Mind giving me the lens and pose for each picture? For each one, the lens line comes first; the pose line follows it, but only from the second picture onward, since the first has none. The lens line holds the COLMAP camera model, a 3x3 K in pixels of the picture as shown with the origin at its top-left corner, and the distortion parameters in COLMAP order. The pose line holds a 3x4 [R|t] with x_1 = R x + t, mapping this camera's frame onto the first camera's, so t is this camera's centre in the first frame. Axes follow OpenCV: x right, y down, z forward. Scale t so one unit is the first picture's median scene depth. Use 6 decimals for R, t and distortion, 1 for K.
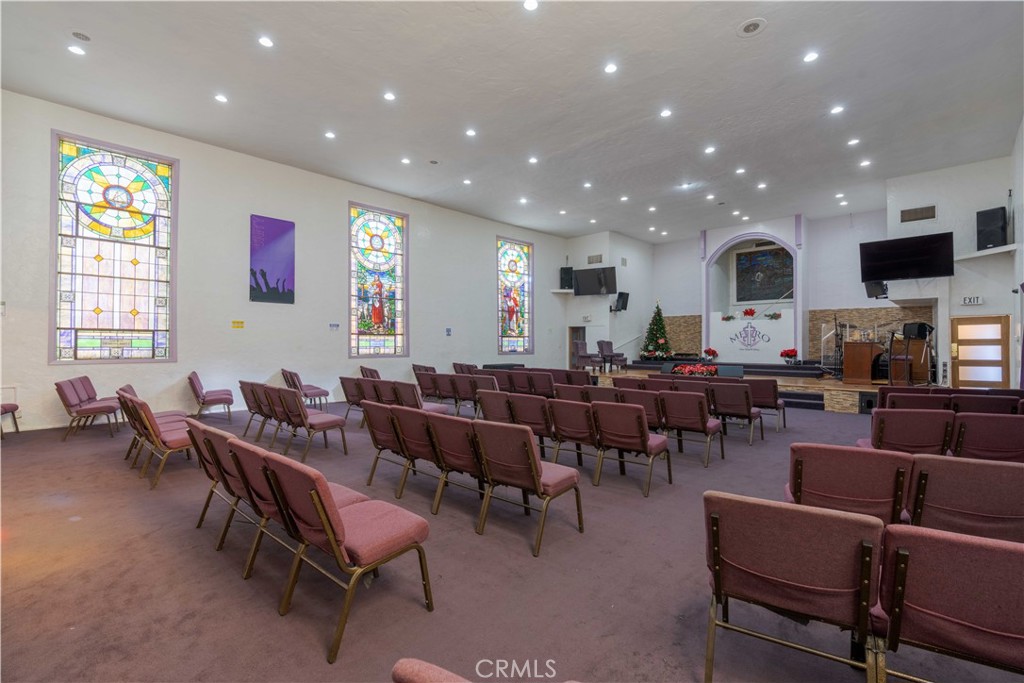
lens RADIAL K [[464.1, 0, 511.9], [0, 464.1, 339.8], [0, 0, 1]] dist [-0.001656, 0.001005]
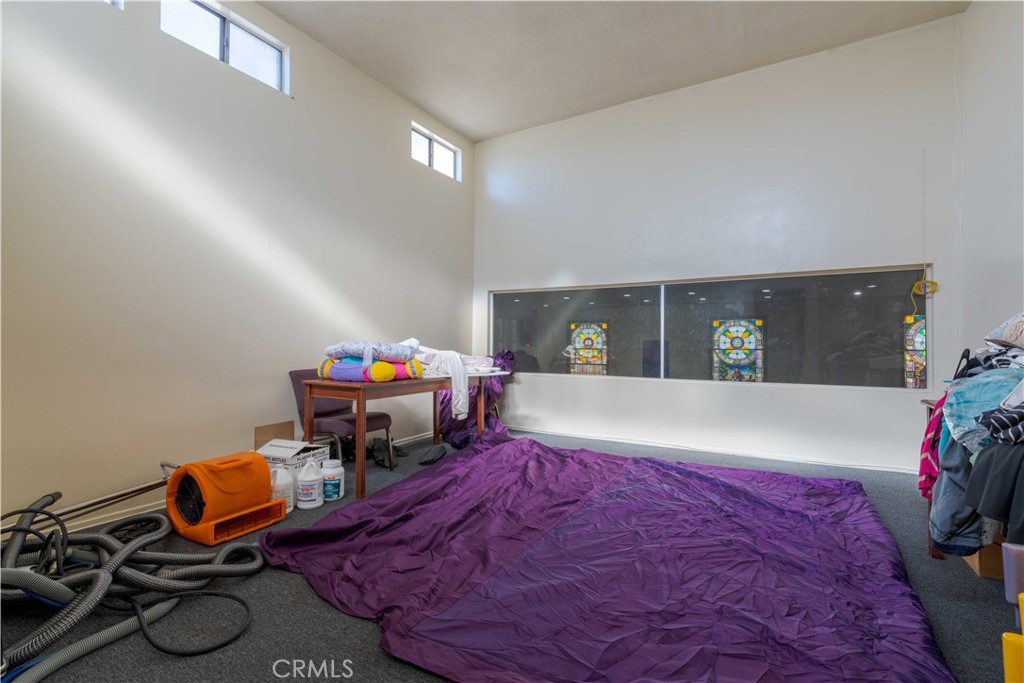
lens RADIAL K [[464.1, 0, 513.6], [0, 464.1, 341.1], [0, 0, 1]] dist [-0.001656, 0.001005]
pose [[0.231412, -0.004220, -0.972847, 0.754068], [0.010075, 0.999947, -0.001941, -0.204873], [0.972804, -0.009352, 0.231442, 0.105284]]
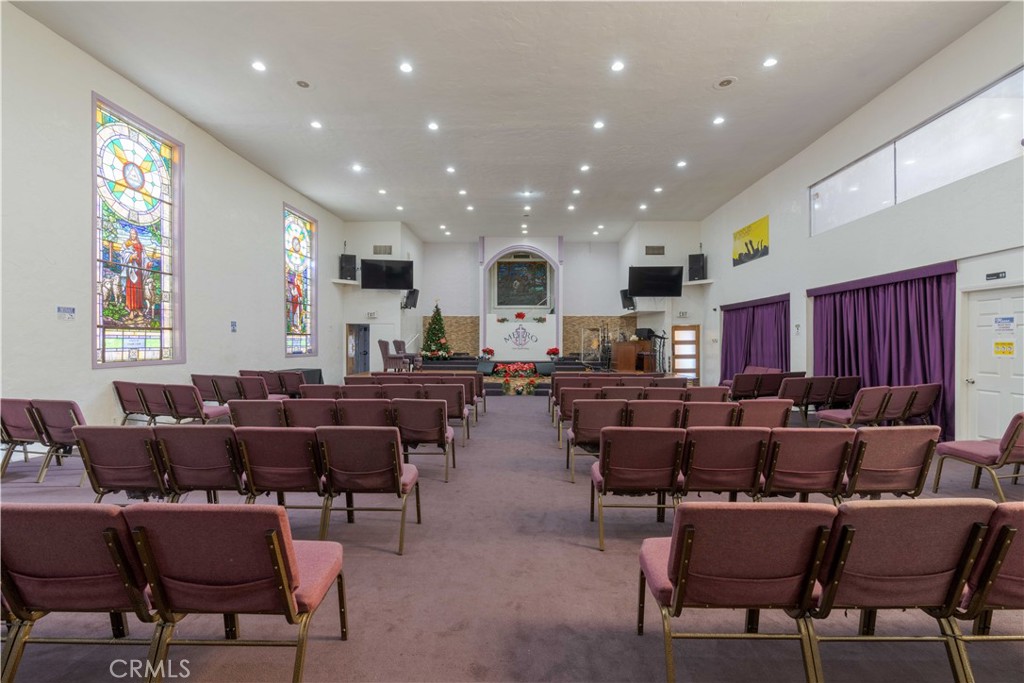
lens RADIAL K [[464.1, 0, 510.6], [0, 464.1, 341.3], [0, 0, 1]] dist [-0.001656, 0.001005]
pose [[0.744314, 0.003446, 0.667821, -0.308719], [-0.006691, 0.999975, 0.002297, 0.001103], [-0.667796, -0.006178, 0.744318, 0.207177]]
